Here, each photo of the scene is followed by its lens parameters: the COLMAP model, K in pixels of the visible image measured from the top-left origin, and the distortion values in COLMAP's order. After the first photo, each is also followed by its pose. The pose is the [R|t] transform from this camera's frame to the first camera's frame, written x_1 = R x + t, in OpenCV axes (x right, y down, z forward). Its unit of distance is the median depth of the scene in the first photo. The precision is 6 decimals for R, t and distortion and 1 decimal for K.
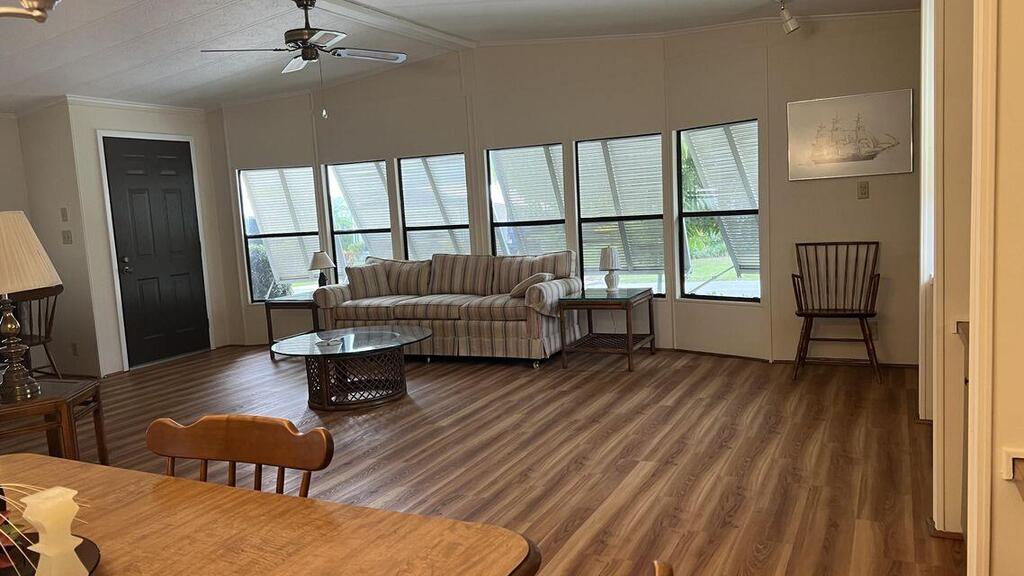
lens RADIAL K [[768.6, 0, 516.6], [0, 768.6, 284.5], [0, 0, 1]] dist [0.052816, -0.056092]
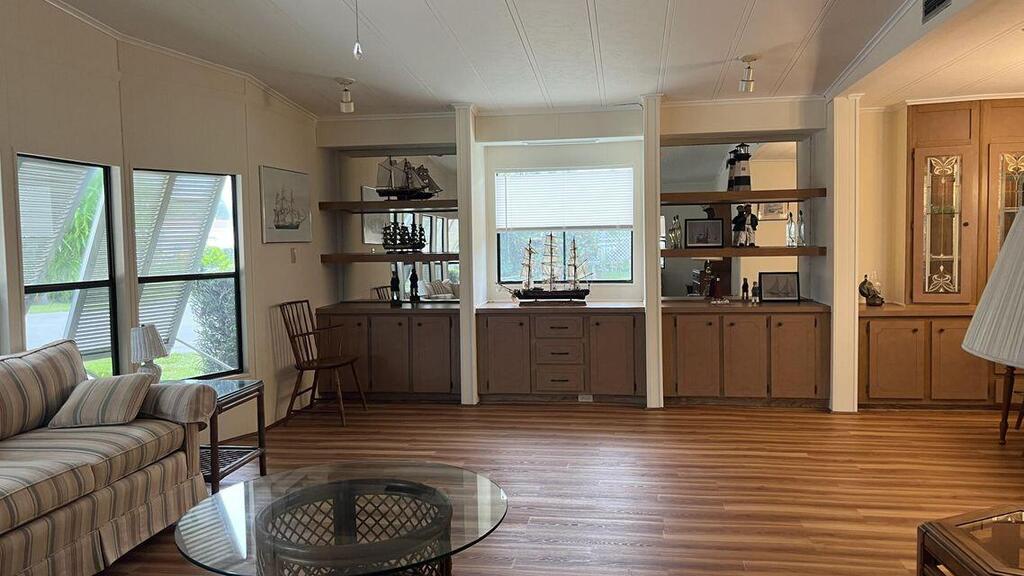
lens RADIAL K [[768.6, 0, 516.6], [0, 768.6, 284.5], [0, 0, 1]] dist [0.052816, -0.056092]
pose [[-0.299717, 0.011629, 0.953957, -0.617745], [0.134185, 0.990499, 0.030084, -0.060214], [-0.944544, 0.137024, -0.298430, 0.899368]]
